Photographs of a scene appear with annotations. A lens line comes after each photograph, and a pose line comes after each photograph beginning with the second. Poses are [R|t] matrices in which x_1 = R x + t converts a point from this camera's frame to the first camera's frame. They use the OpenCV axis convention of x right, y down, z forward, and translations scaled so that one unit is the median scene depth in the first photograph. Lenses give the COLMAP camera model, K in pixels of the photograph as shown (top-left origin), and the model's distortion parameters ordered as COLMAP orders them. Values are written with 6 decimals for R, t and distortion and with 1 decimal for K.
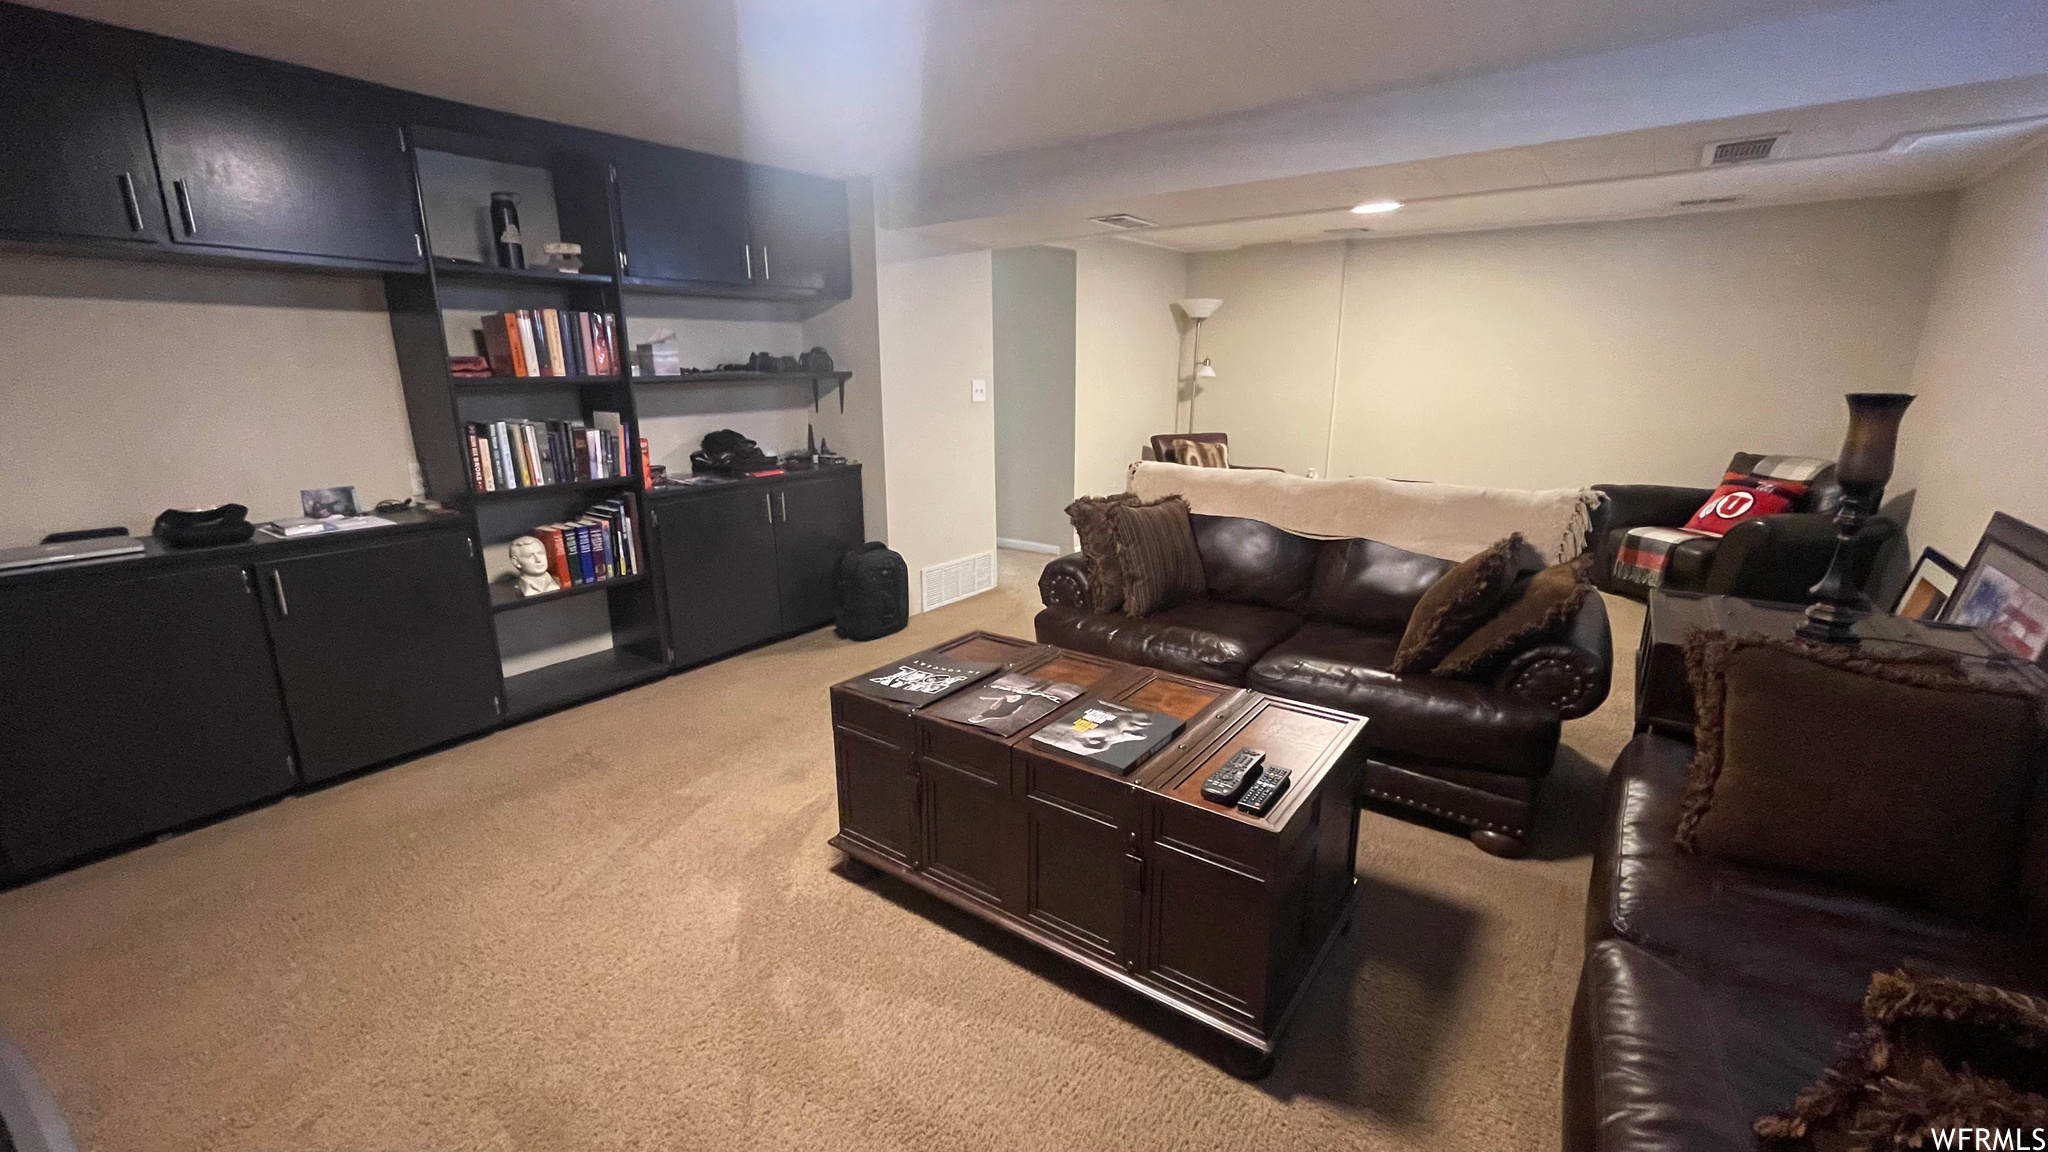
lens RADIAL K [[839.9, 0, 1029.3], [0, 839.9, 578.9], [0, 0, 1]] dist [-0.003256, -0.000075]
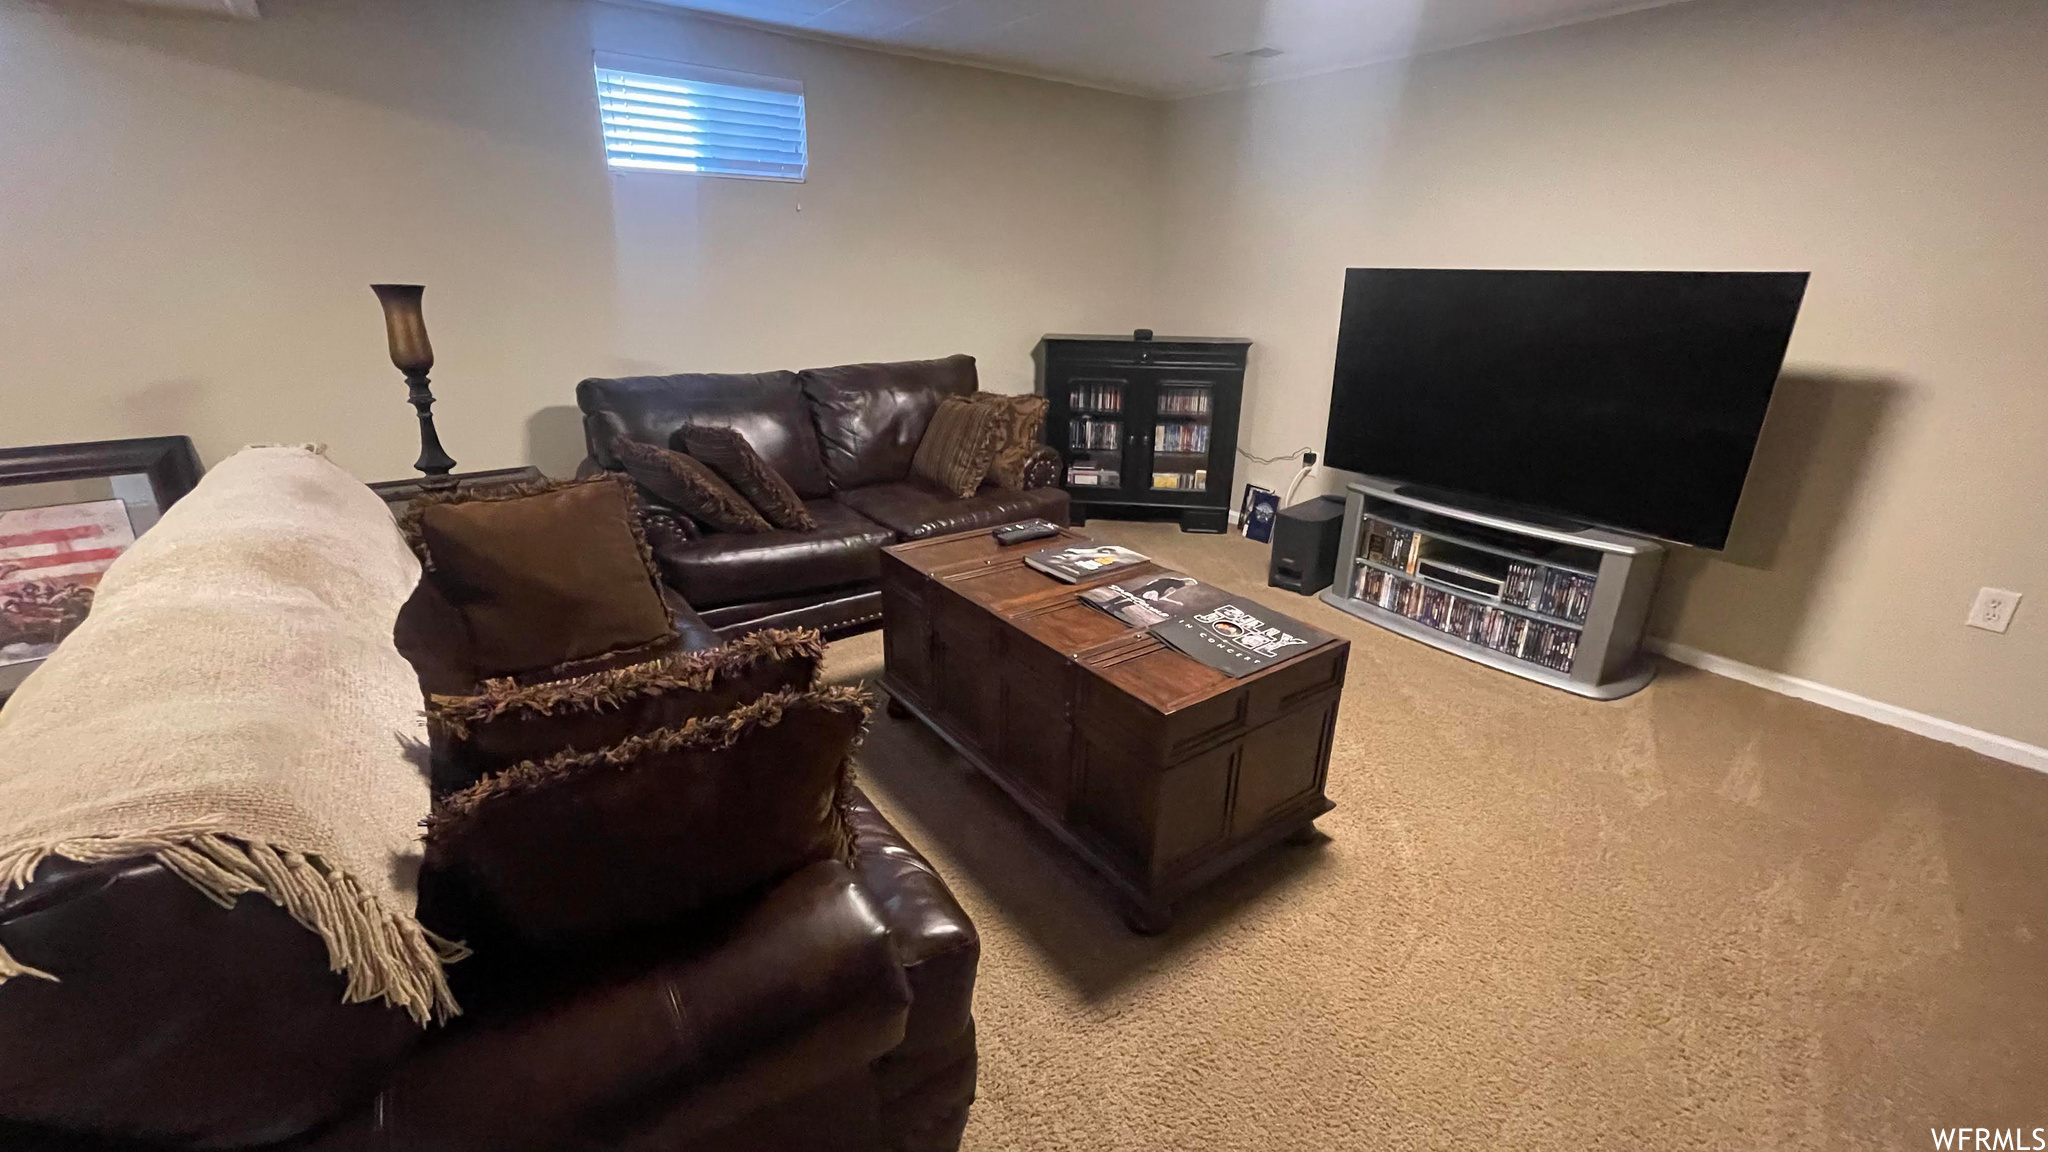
lens RADIAL K [[839.9, 0, 1017.6], [0, 839.9, 579.0], [0, 0, 1]] dist [-0.003256, -0.000075]
pose [[-0.952921, -0.114005, 0.280970, -0.103623], [0.066475, 0.825537, 0.560420, -0.323226], [-0.295842, 0.552713, -0.779093, 1.268055]]
